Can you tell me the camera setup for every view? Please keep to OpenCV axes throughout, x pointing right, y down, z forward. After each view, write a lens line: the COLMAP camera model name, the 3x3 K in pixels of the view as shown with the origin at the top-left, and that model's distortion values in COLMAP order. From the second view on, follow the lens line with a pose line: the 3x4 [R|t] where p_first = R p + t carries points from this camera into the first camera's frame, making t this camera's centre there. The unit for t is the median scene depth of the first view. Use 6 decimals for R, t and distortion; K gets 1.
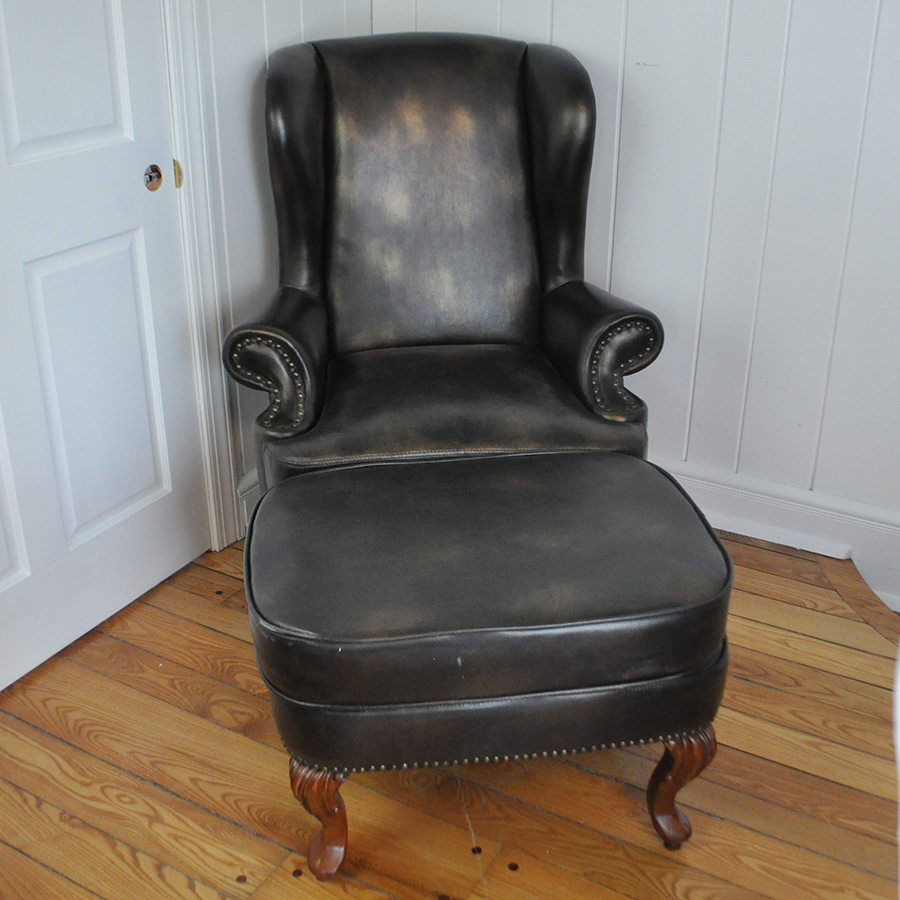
lens RADIAL K [[1023.9, 0, 452.4], [0, 1023.9, 402.9], [0, 0, 1]] dist [-0.077069, 0.004957]
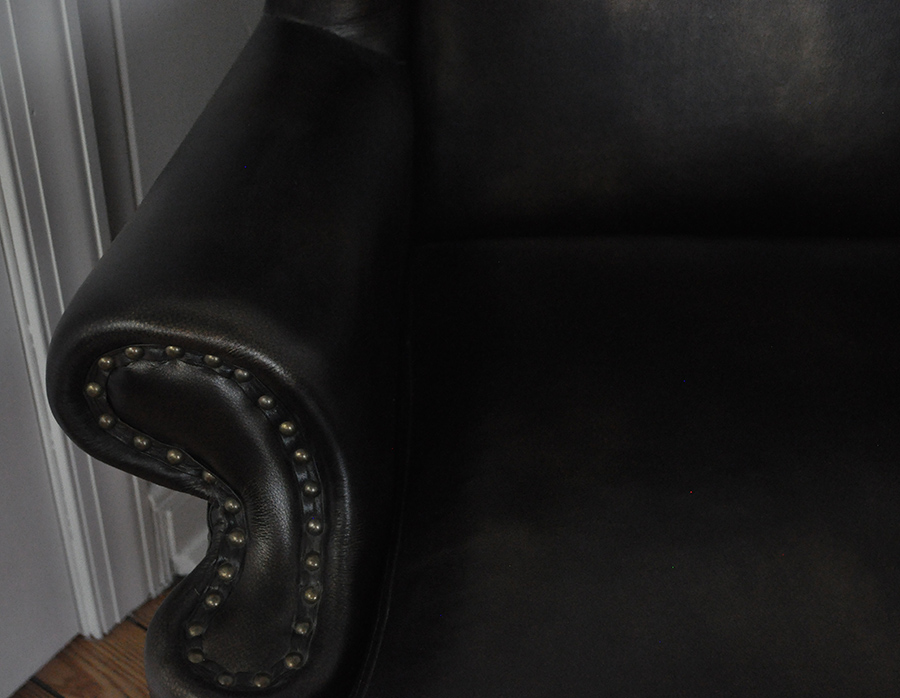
lens RADIAL K [[1680.6, 0, 450.0], [0, 1680.6, 349.0], [0, 0, 1]] dist [-0.182446, -0.066480]
pose [[0.993759, 0.090436, -0.065308, -0.079012], [-0.064481, 0.943428, 0.325247, -0.204711], [0.091027, -0.319006, 0.943371, 0.540443]]
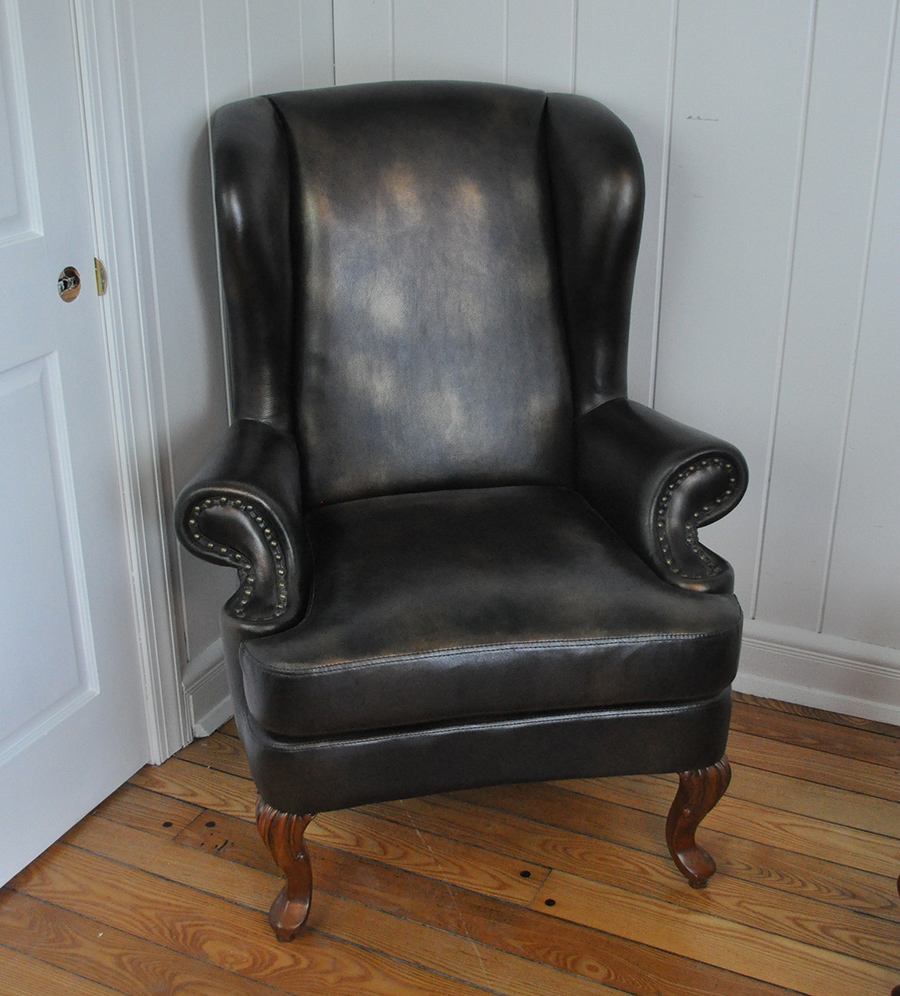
lens RADIAL K [[1242.4, 0, 450.0], [0, 1242.4, 498.0], [0, 0, 1]] dist [-0.061824, -0.000091]
pose [[0.997734, -0.032387, 0.058976, -0.073001], [0.032638, 0.999462, -0.003300, -0.051922], [-0.058837, 0.005217, 0.998254, 0.077547]]
